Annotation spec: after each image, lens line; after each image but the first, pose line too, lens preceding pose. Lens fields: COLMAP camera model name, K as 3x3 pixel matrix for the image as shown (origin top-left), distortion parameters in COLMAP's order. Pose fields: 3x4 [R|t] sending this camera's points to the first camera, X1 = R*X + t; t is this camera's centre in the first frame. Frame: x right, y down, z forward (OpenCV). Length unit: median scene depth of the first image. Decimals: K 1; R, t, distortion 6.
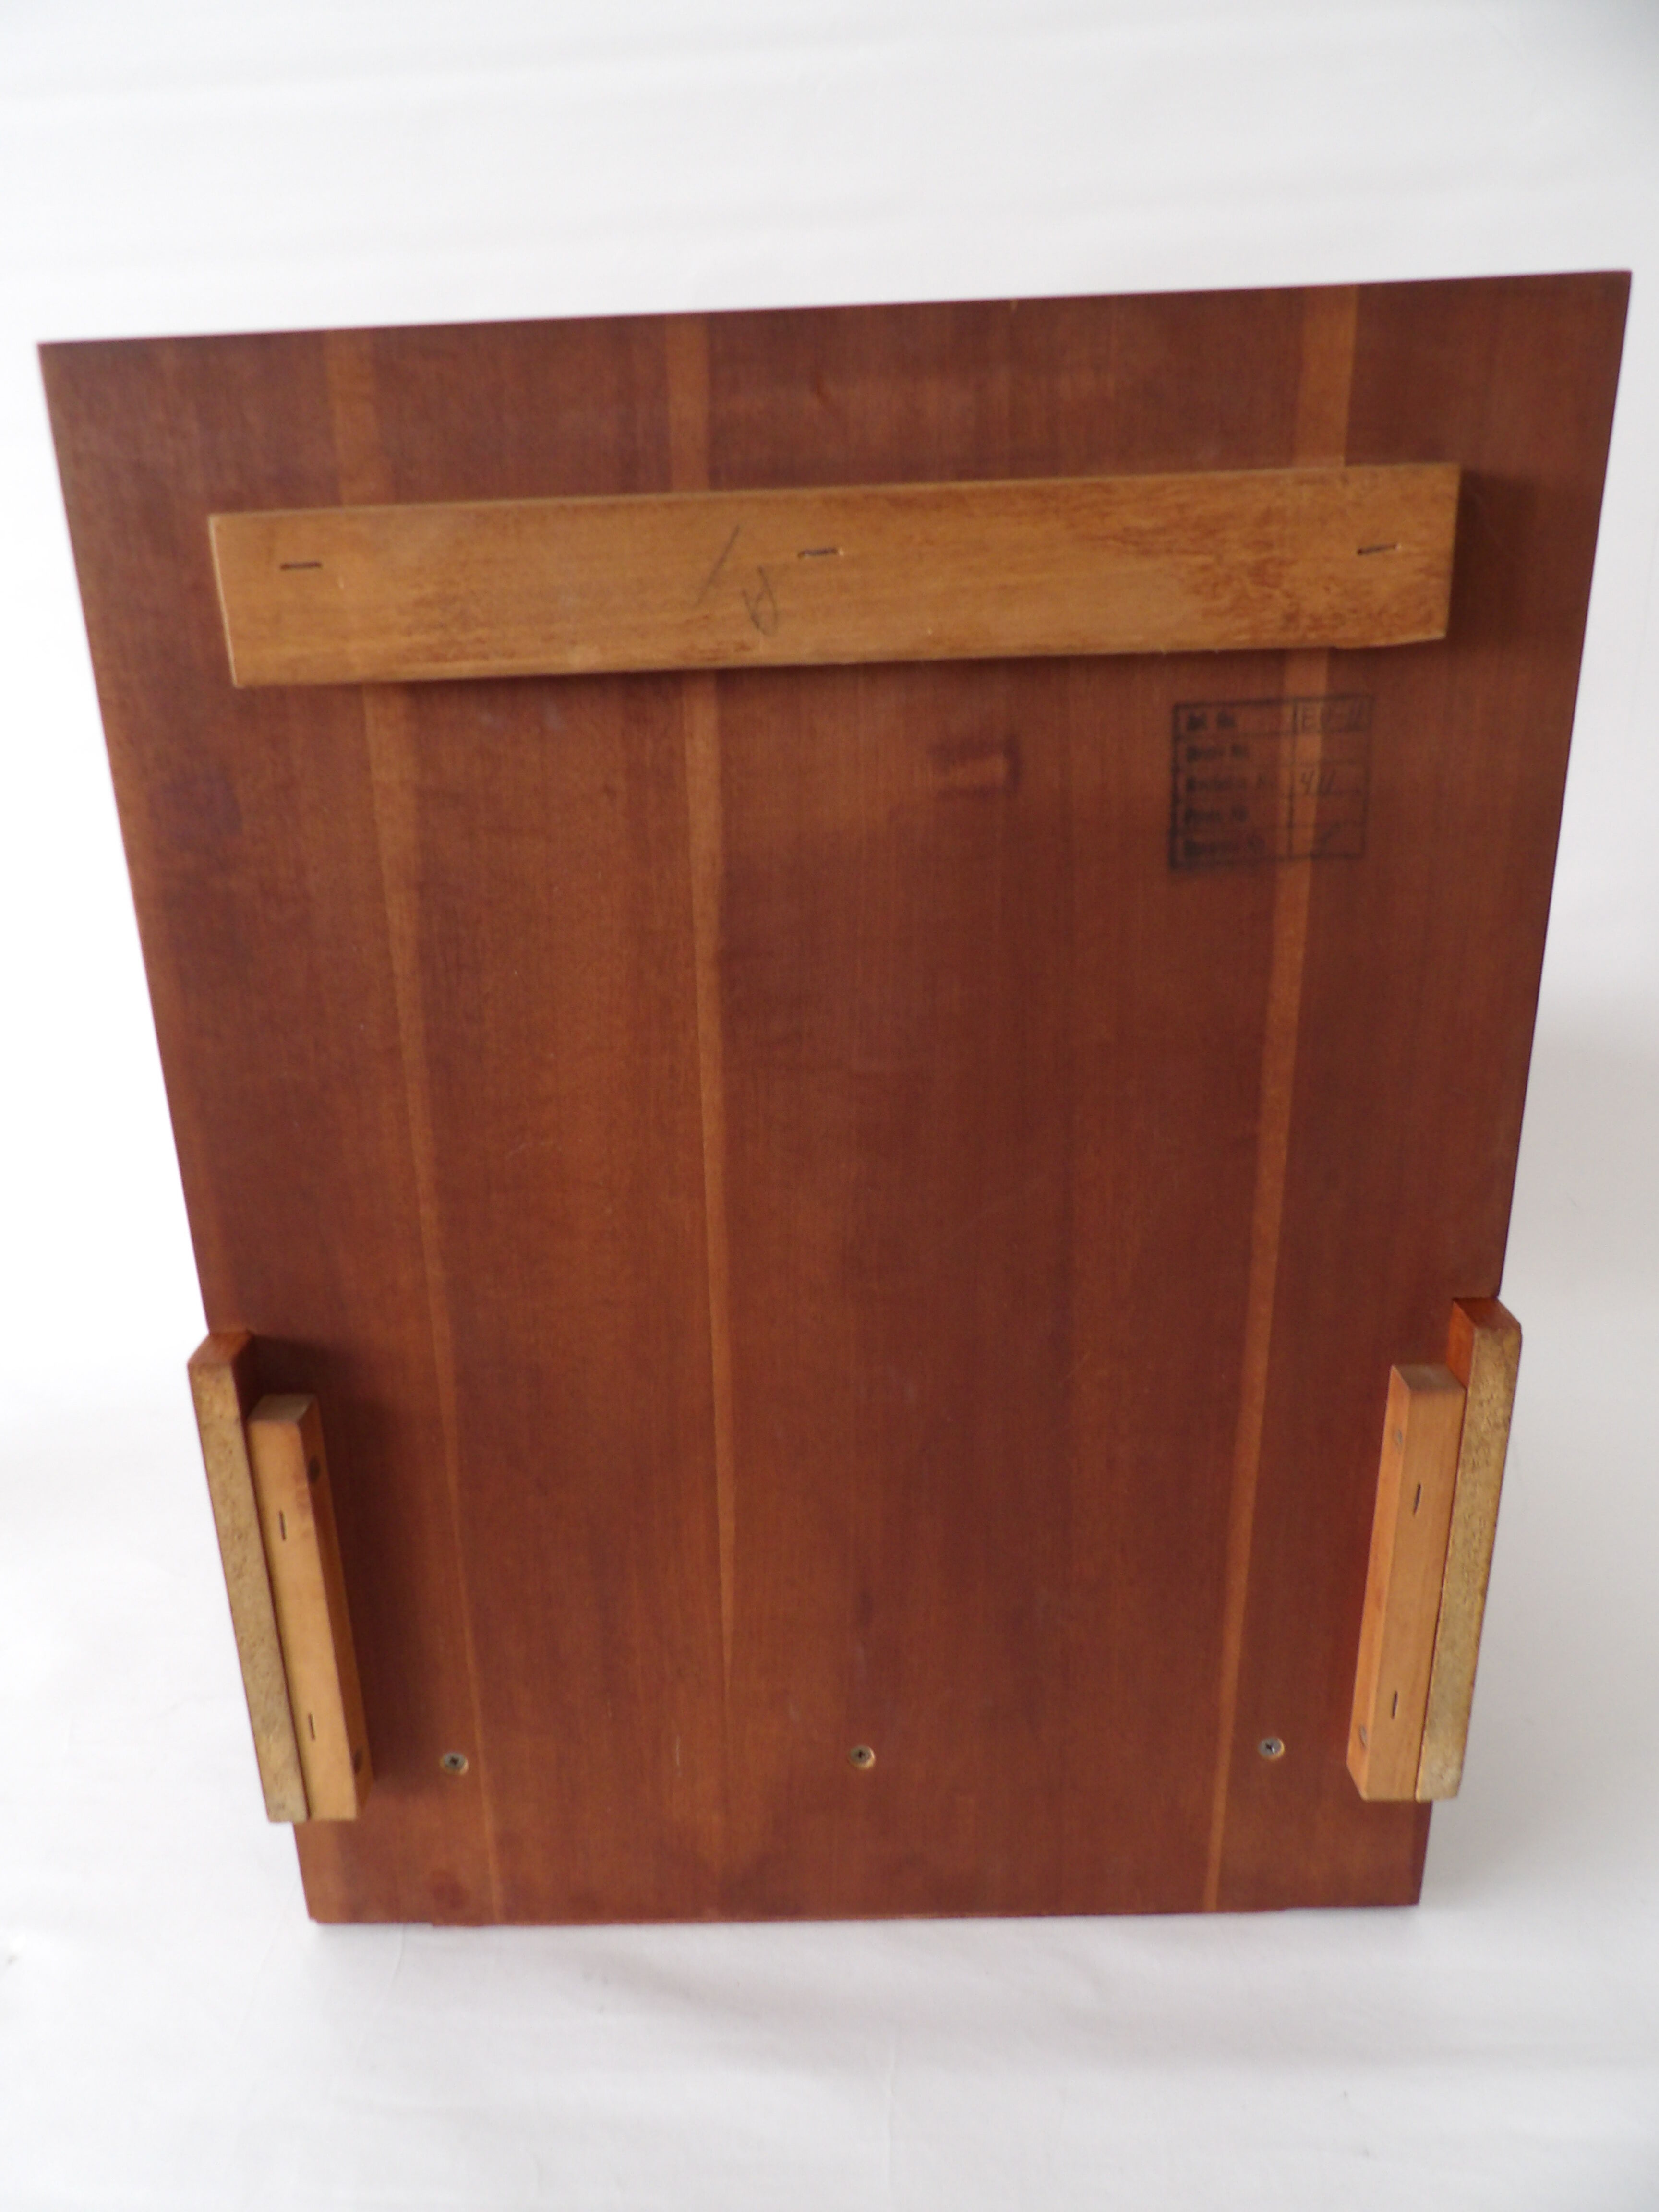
lens RADIAL K [[1566.0, 0, 829.5], [0, 1566.0, 1106.0], [0, 0, 1]] dist [-0.008082, 0.004278]
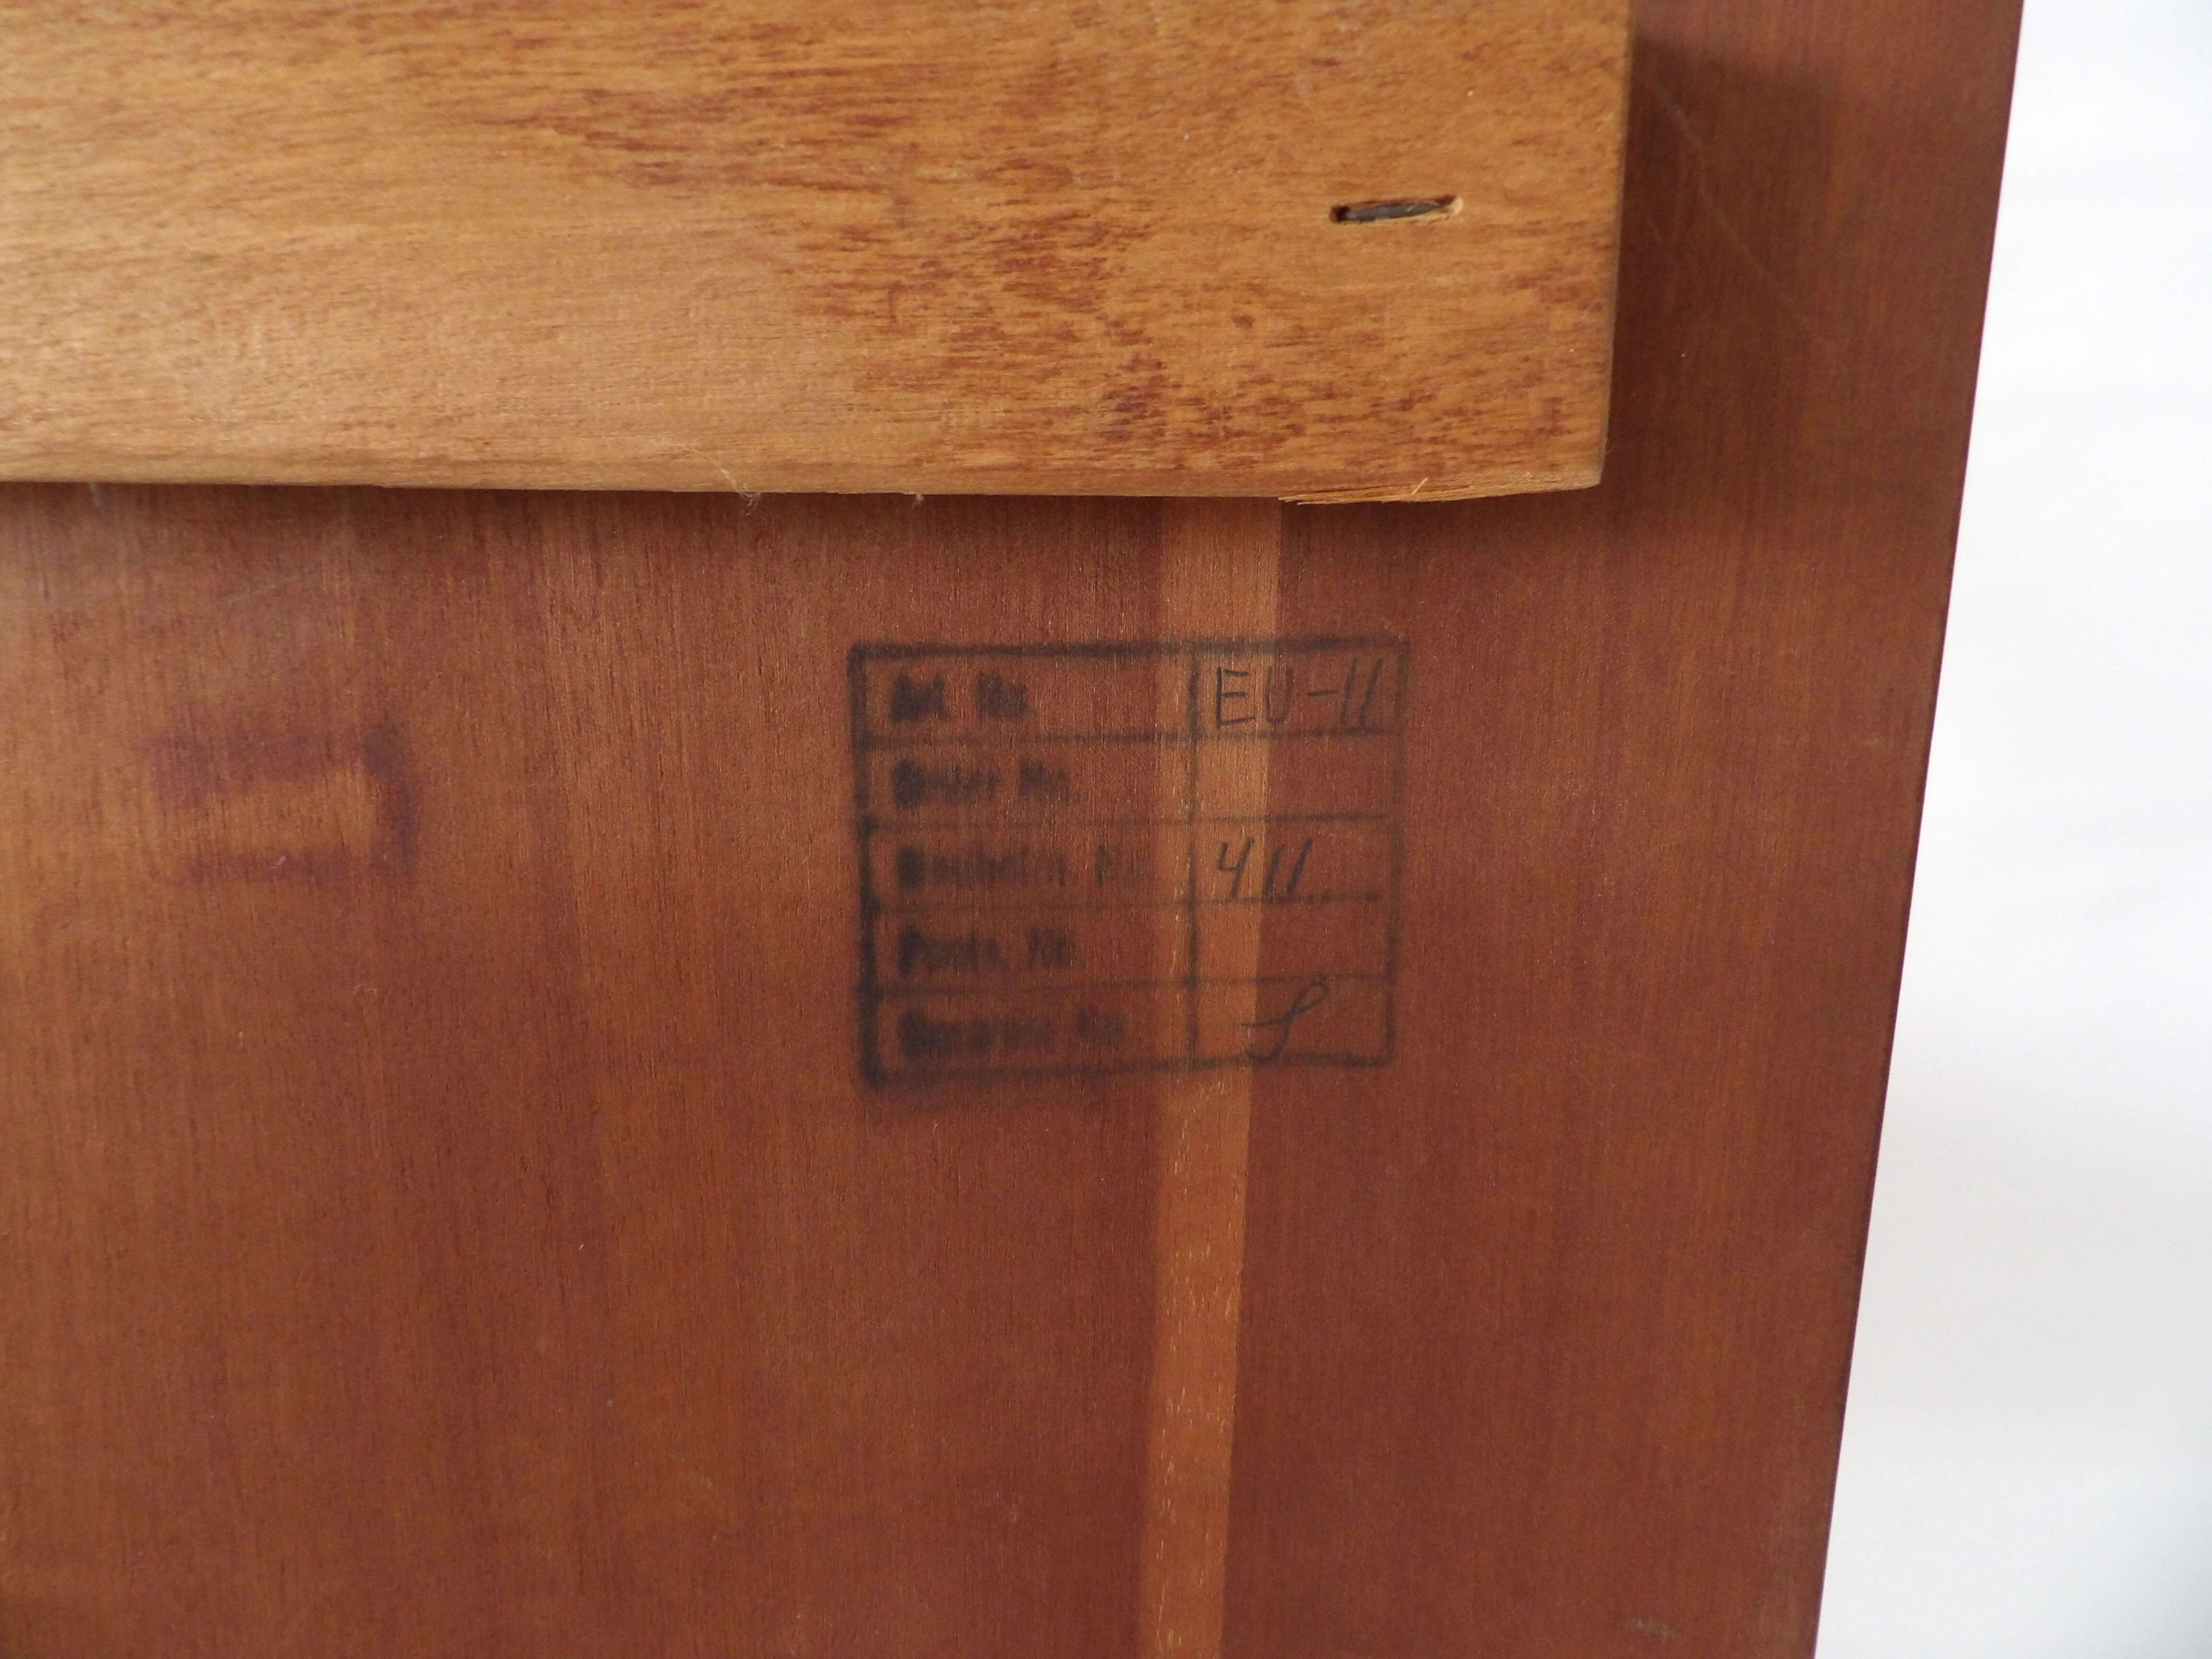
lens RADIAL K [[1566.0, 0, 1106.0], [0, 1566.0, 829.5], [0, 0, 1]] dist [-0.008082, 0.004278]
pose [[0.997250, 0.031038, 0.067297, 0.255054], [-0.023600, 0.993802, -0.108631, -0.178494], [-0.070252, 0.106744, 0.991802, 0.649697]]
